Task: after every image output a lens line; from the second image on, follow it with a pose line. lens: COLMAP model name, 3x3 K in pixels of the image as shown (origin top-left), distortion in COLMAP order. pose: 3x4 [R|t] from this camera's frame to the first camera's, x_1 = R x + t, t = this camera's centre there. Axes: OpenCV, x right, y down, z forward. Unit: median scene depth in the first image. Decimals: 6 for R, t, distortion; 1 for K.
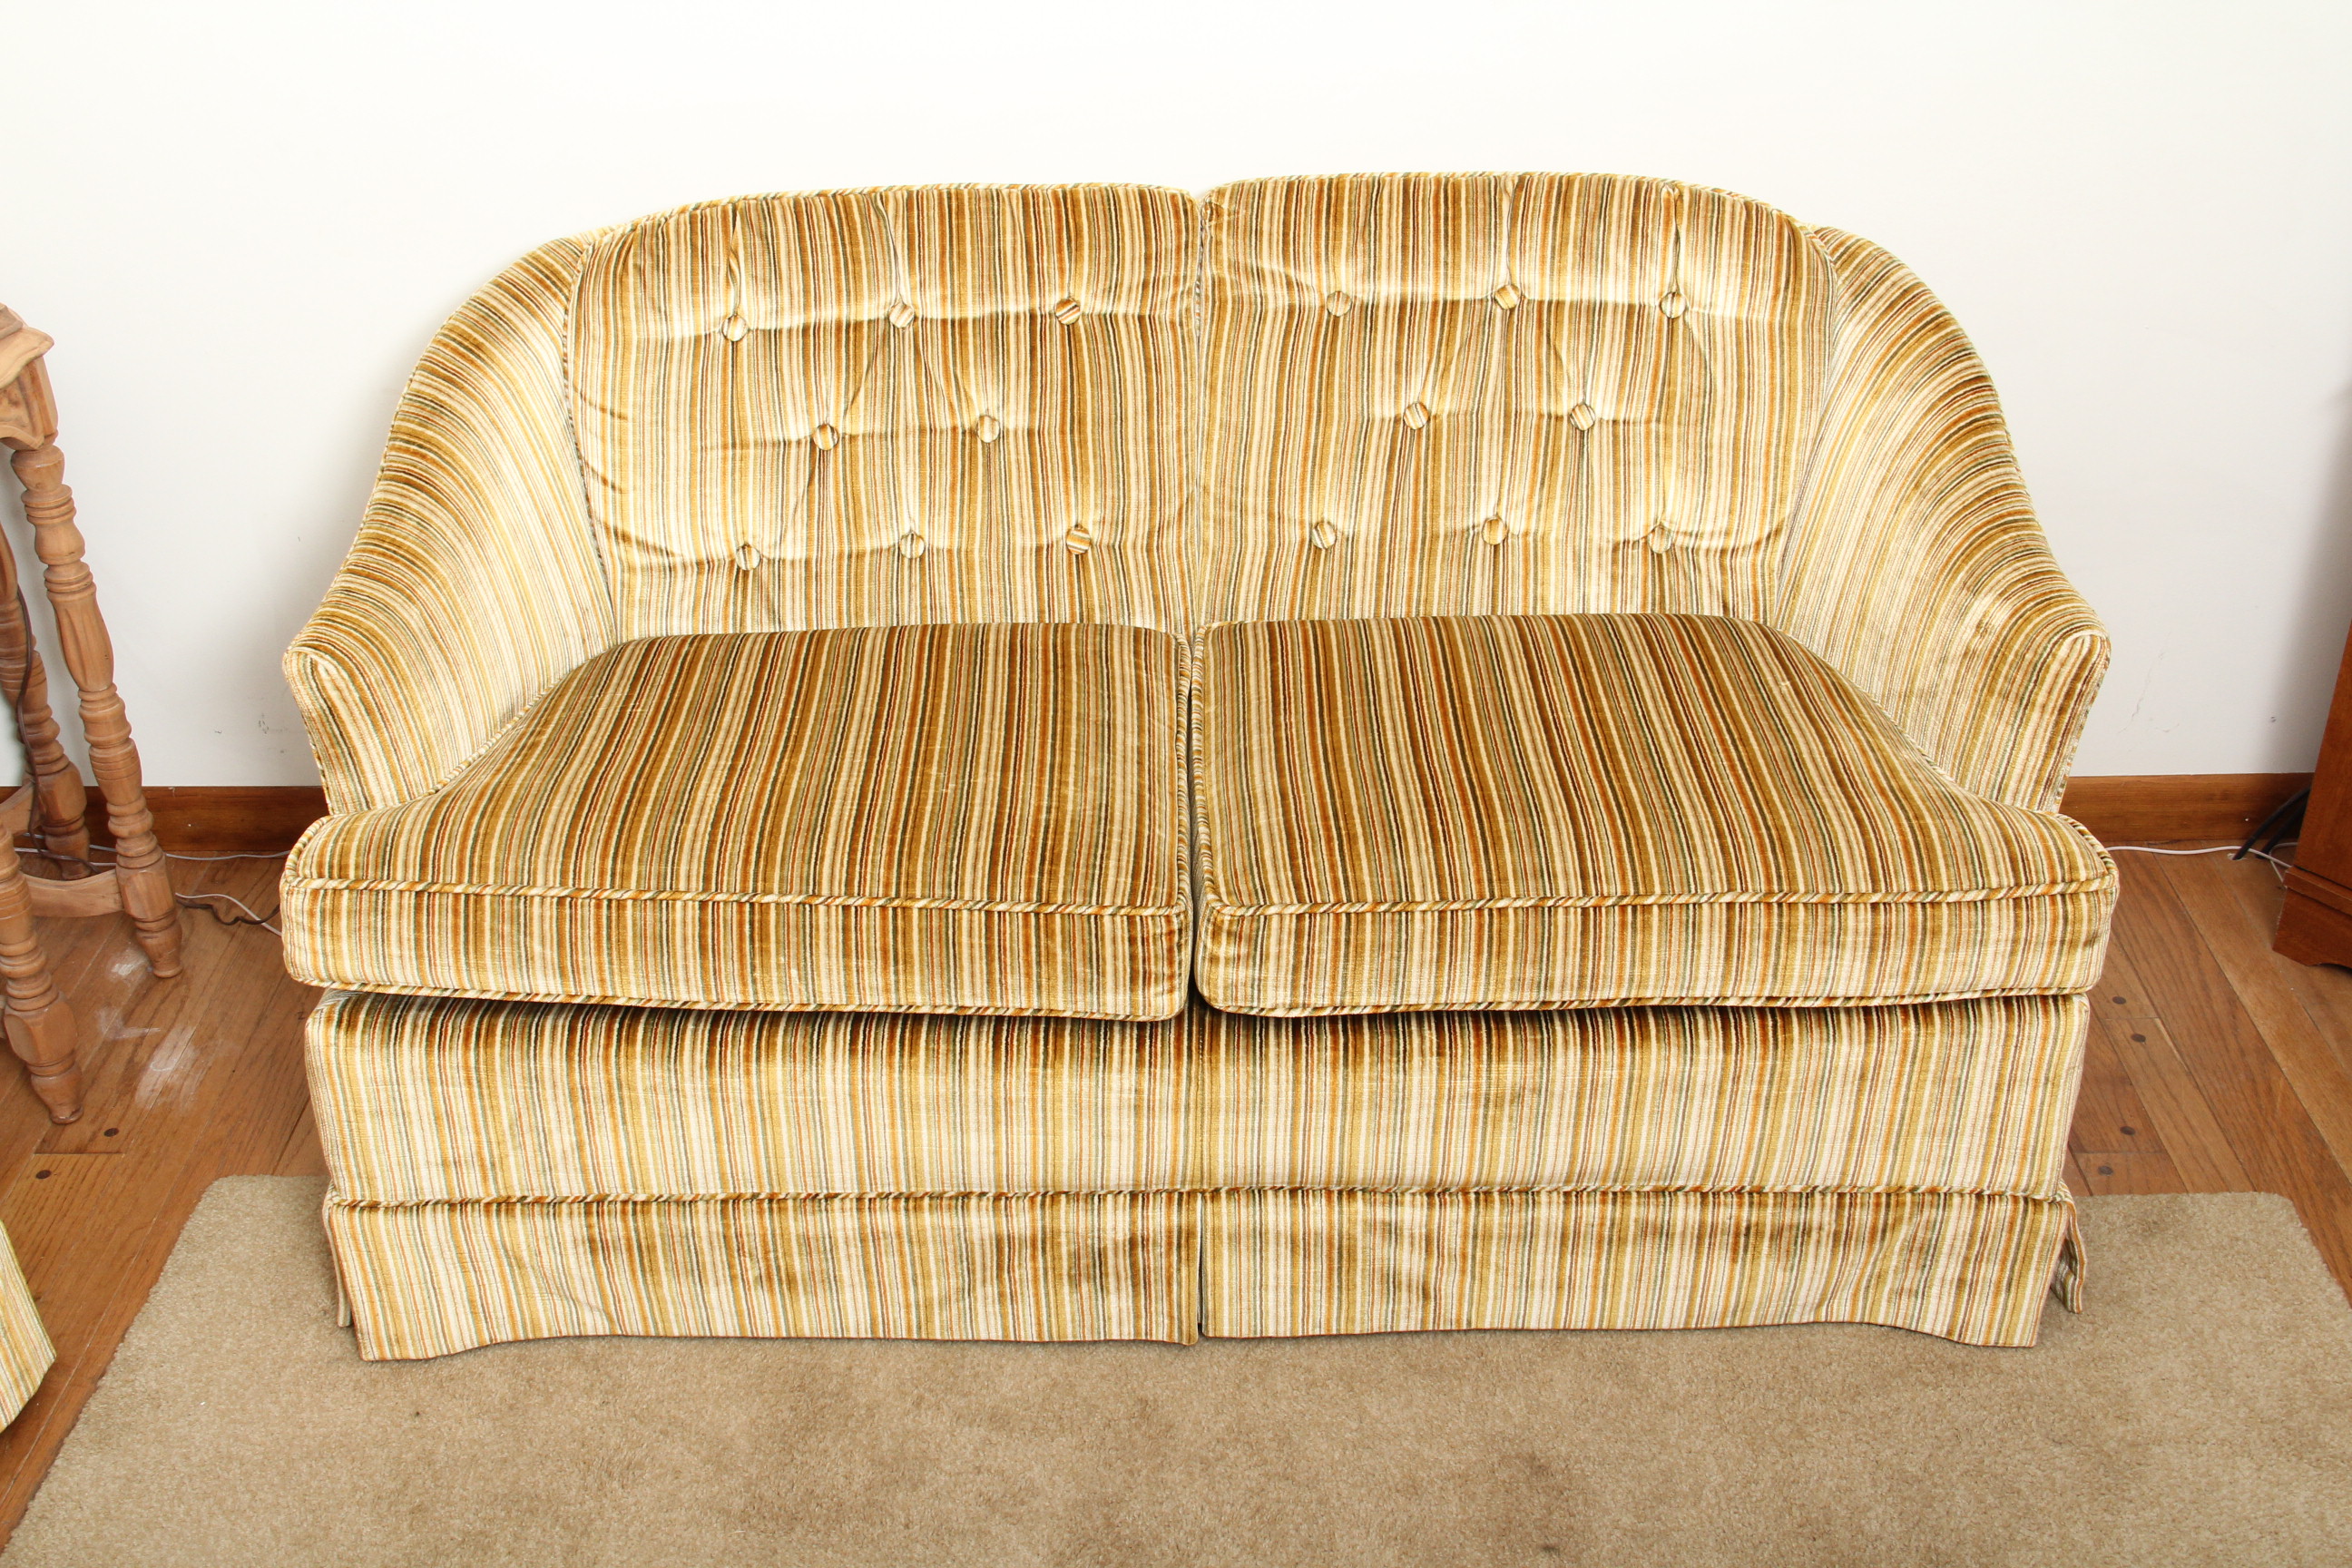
lens RADIAL K [[2943.4, 0, 1226.8], [0, 2943.4, 842.2], [0, 0, 1]] dist [0.042038, 0.000000]
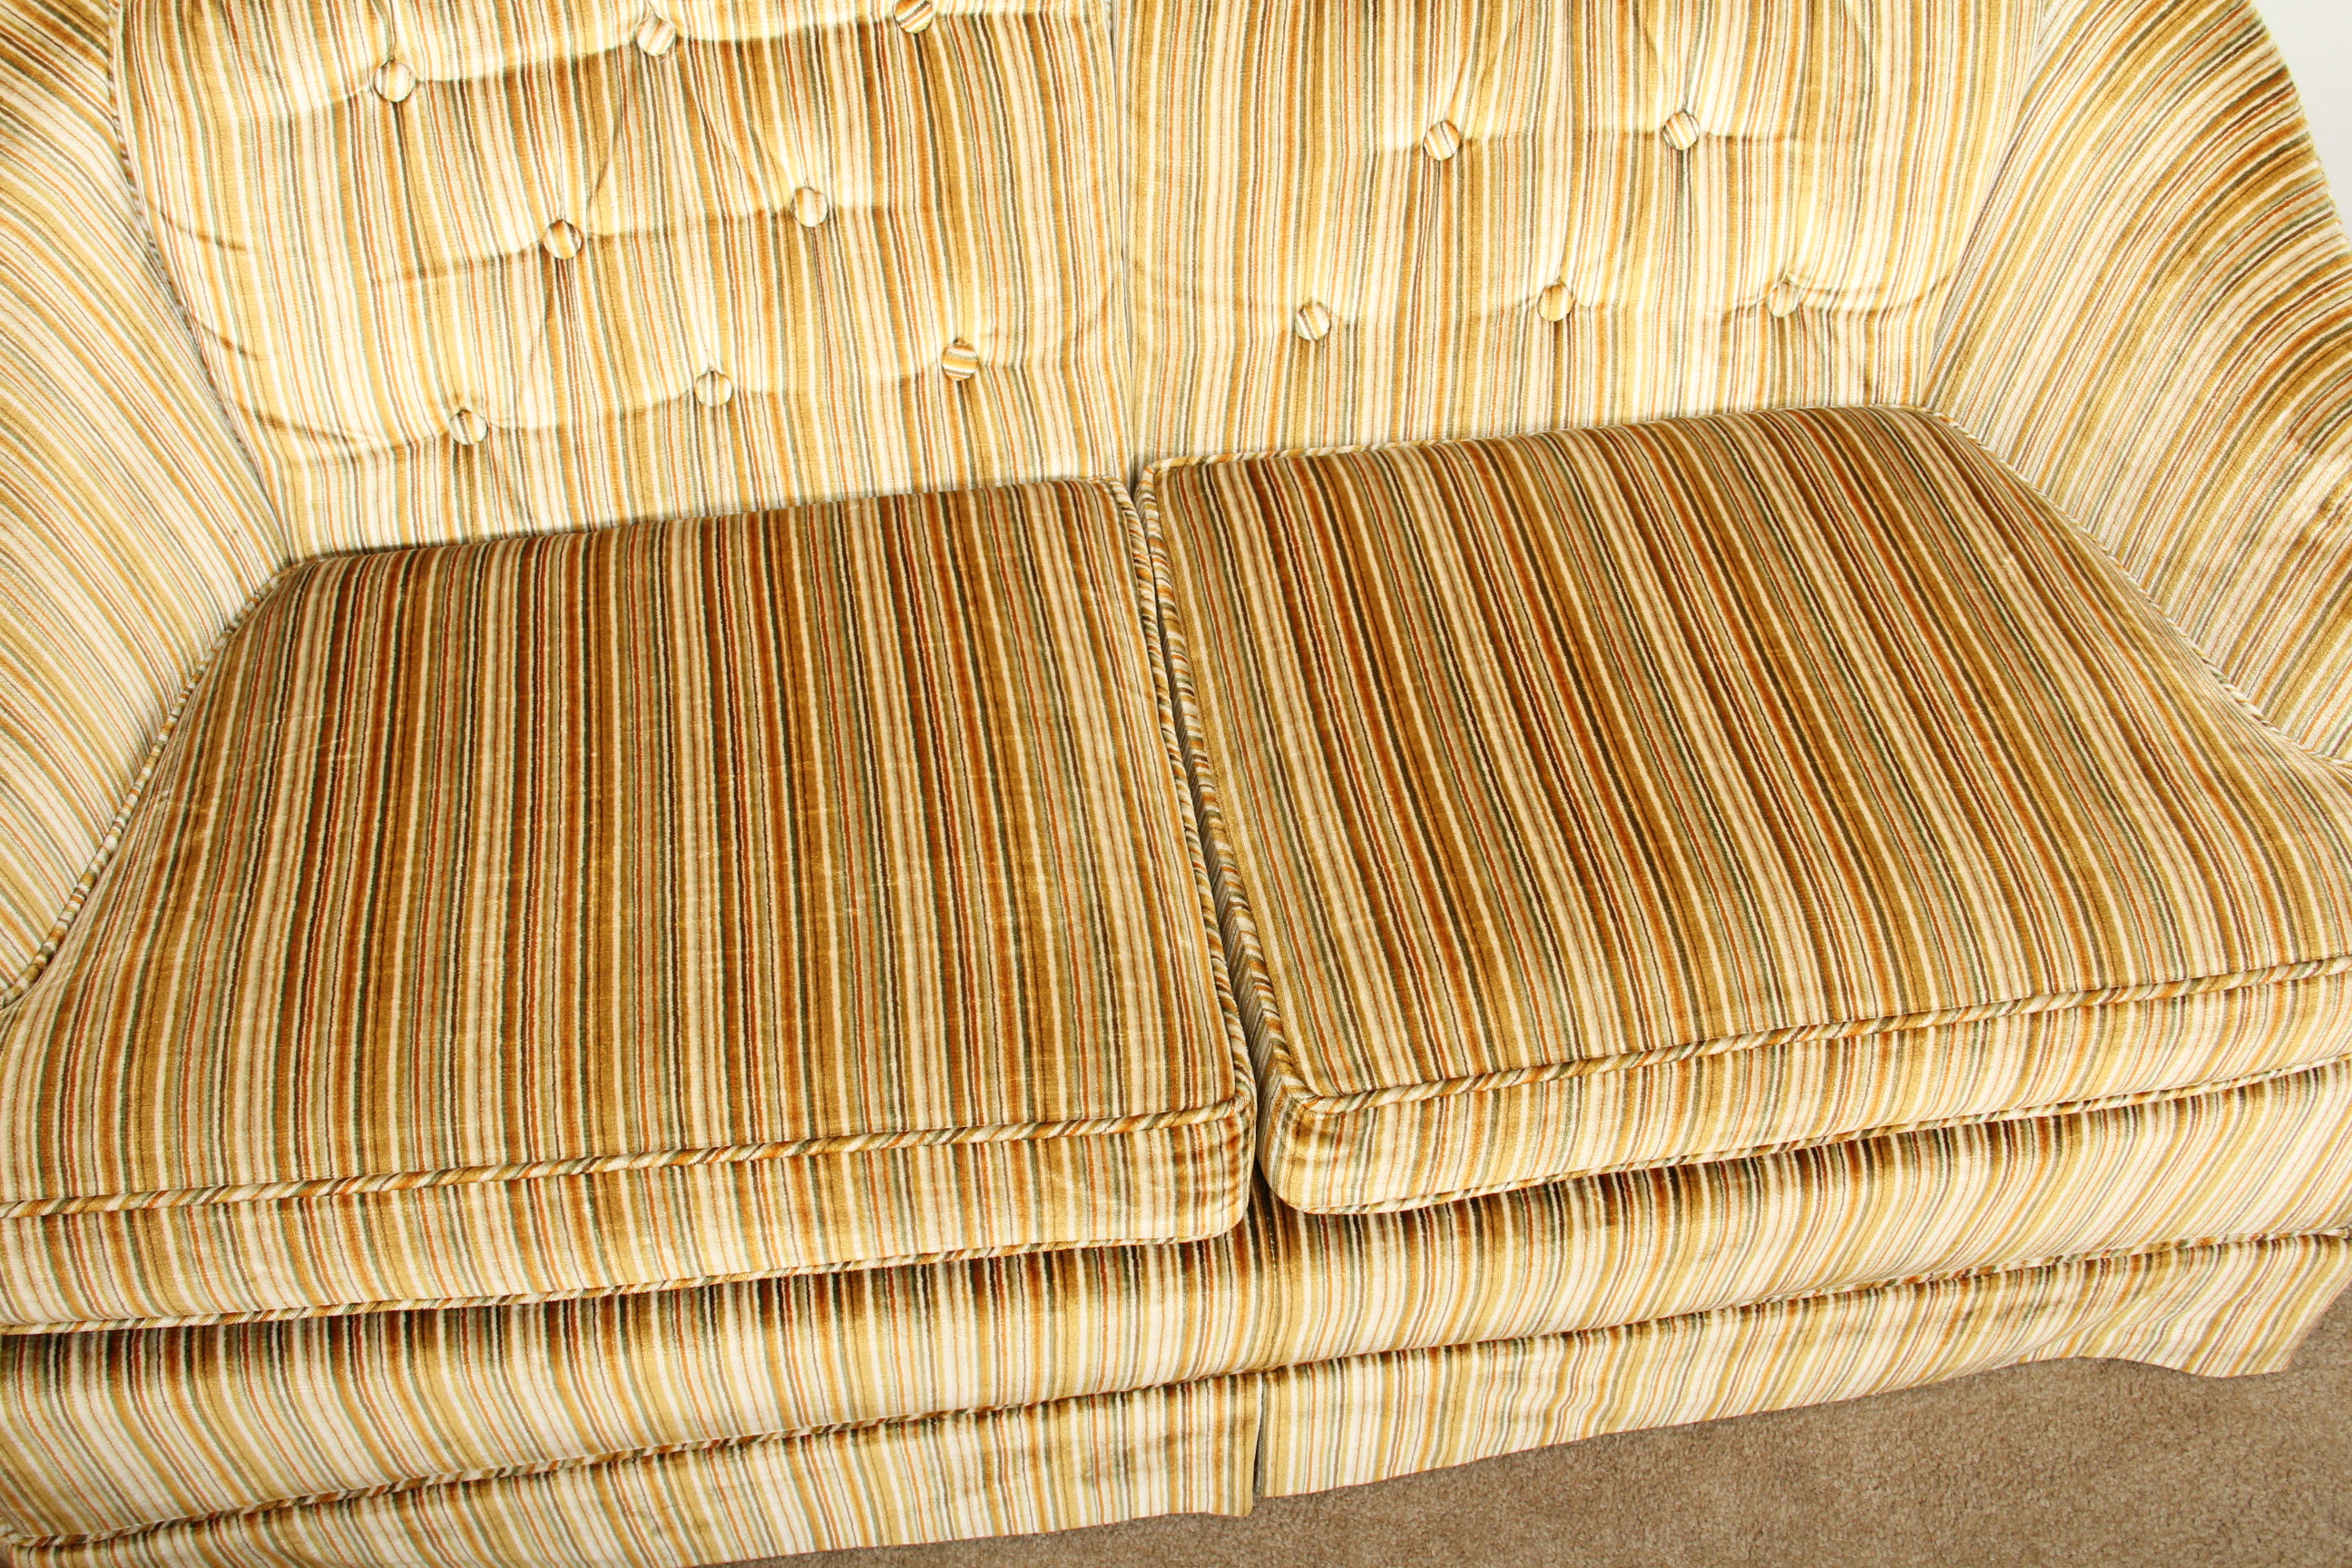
lens RADIAL K [[2422.9, 0, 1202.9], [0, 2422.9, 762.2], [0, 0, 1]] dist [-0.010330, 0.000000]
pose [[0.988344, -0.097956, 0.116534, -0.070262], [0.054732, 0.942941, 0.328430, -0.198404], [-0.142057, -0.318224, 0.937312, 0.444272]]
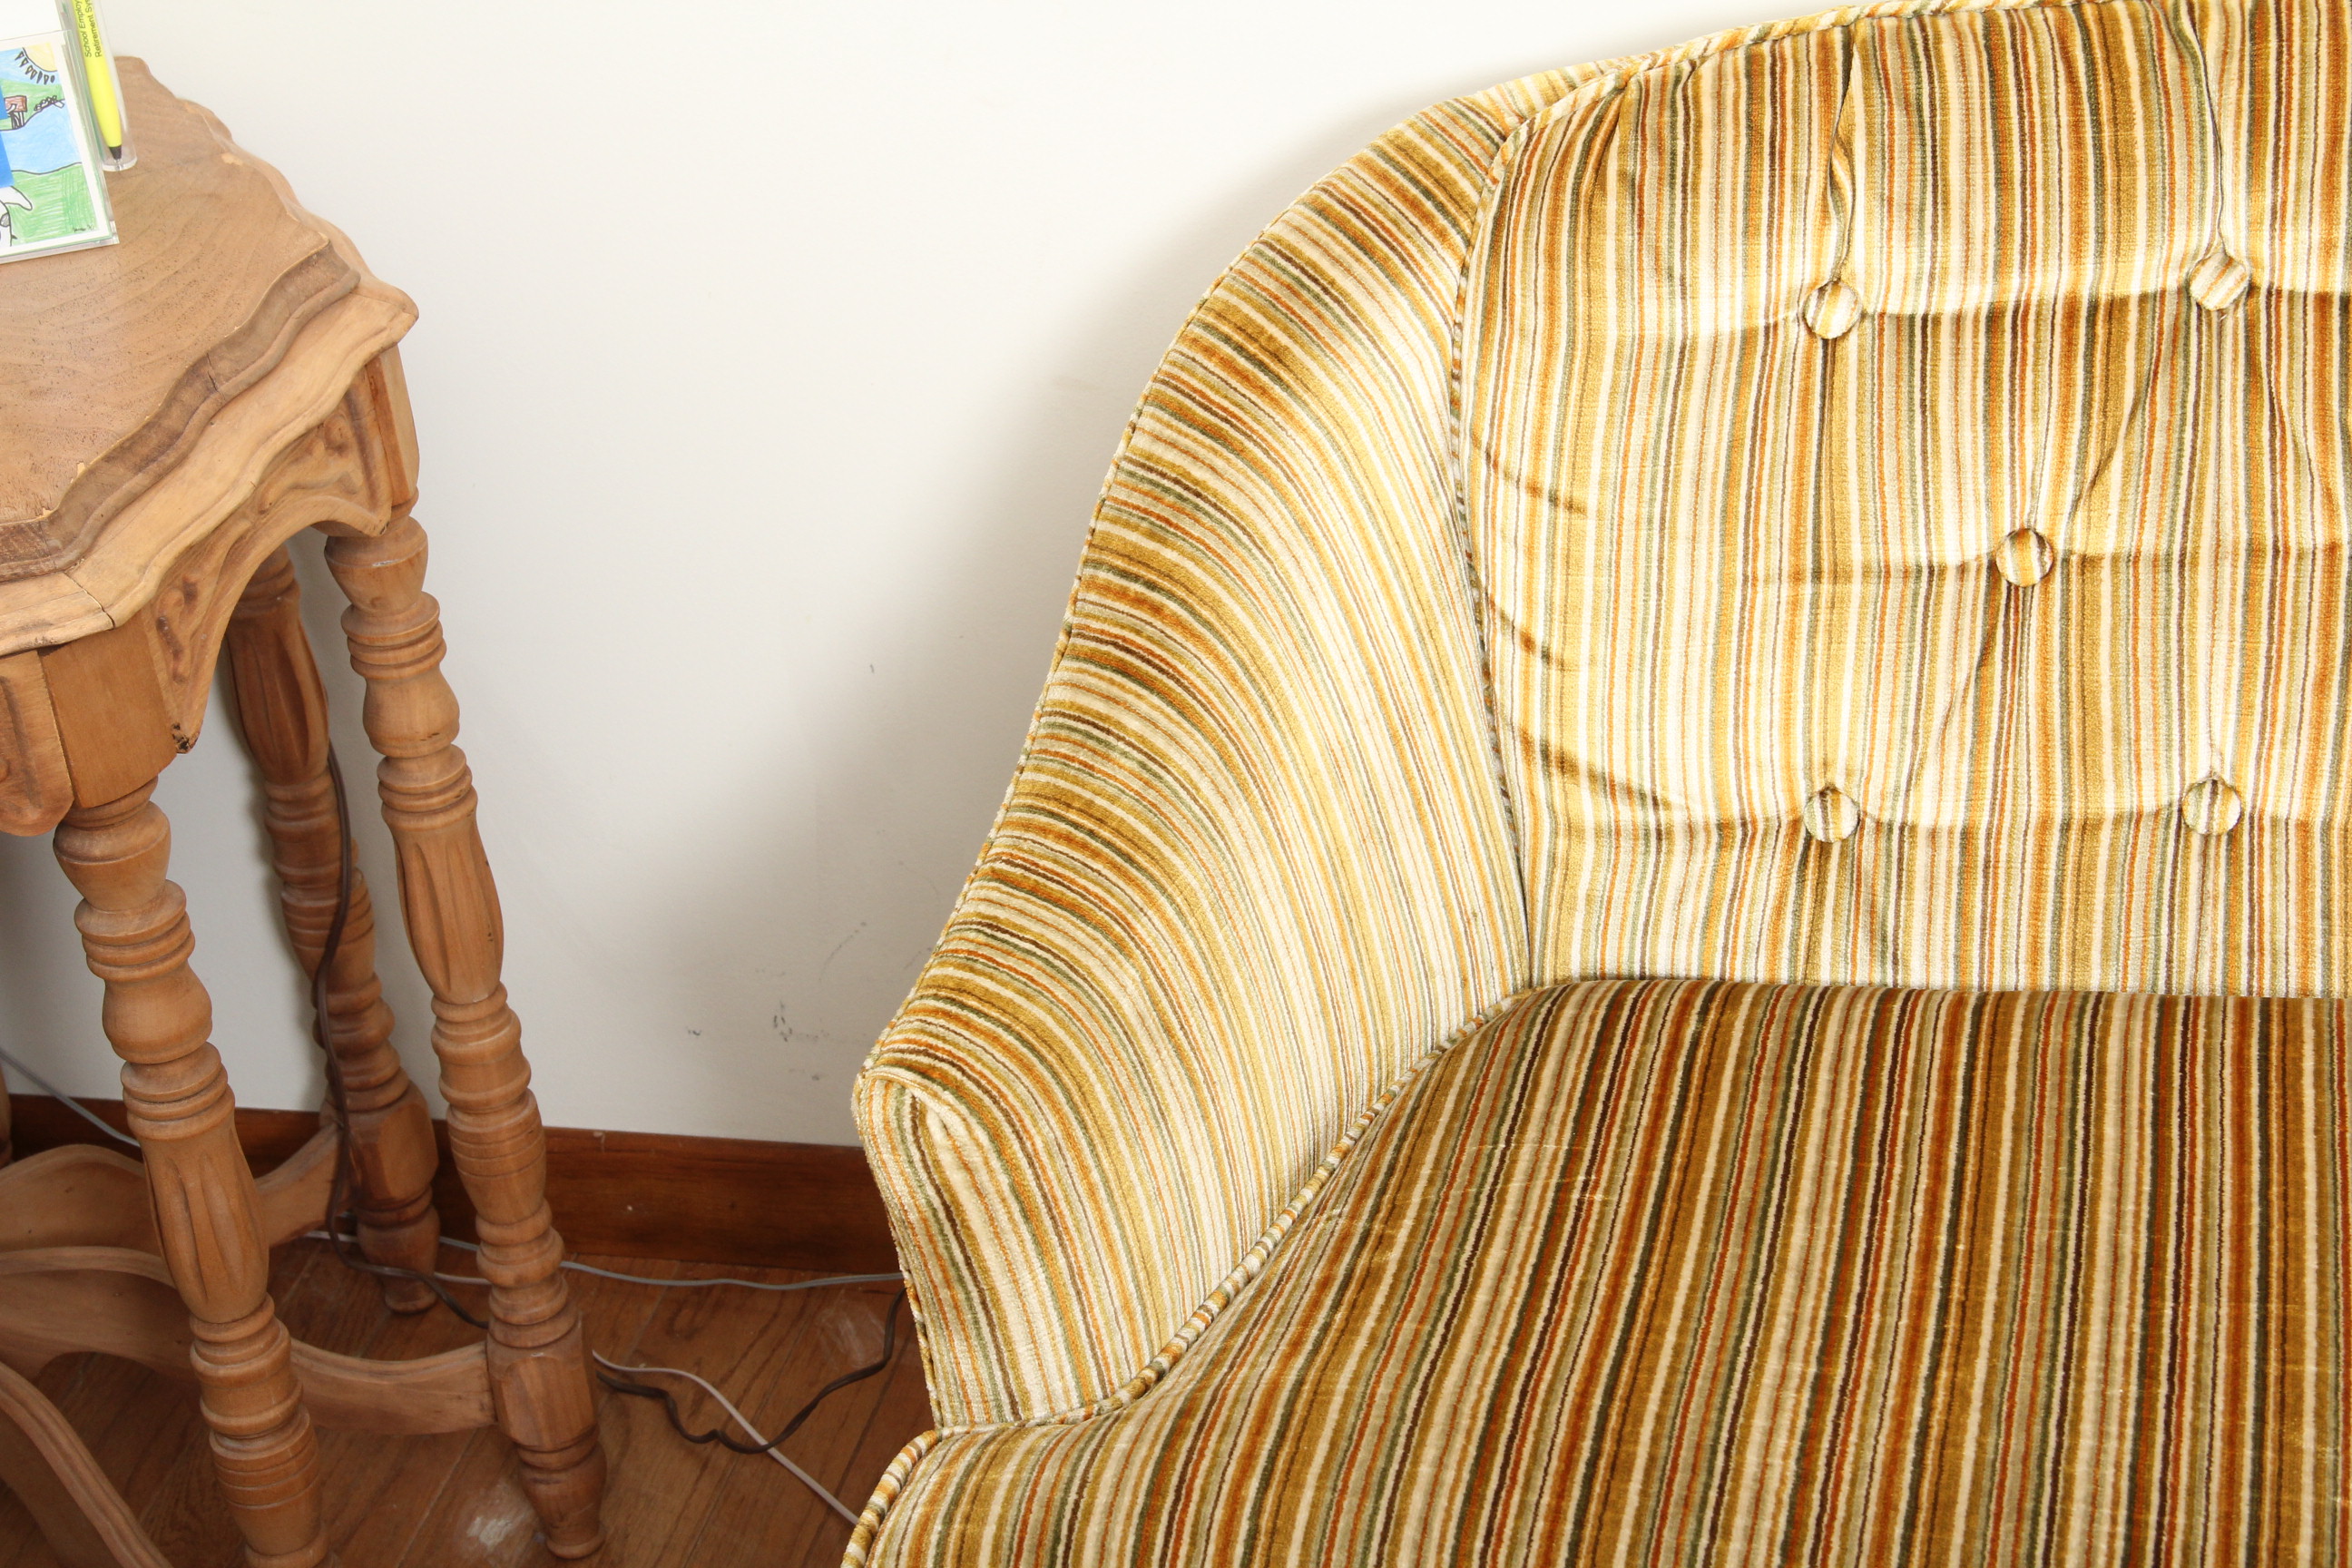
lens RADIAL K [[5164.3, 0, 1088.7], [0, 5164.3, 769.6], [0, 0, 1]] dist [0.333673, 0.000000]
pose [[0.970027, 0.047863, -0.238236, -0.084671], [-0.045540, 0.998846, 0.015246, -0.111935], [0.238691, -0.003939, 0.971088, 0.203843]]
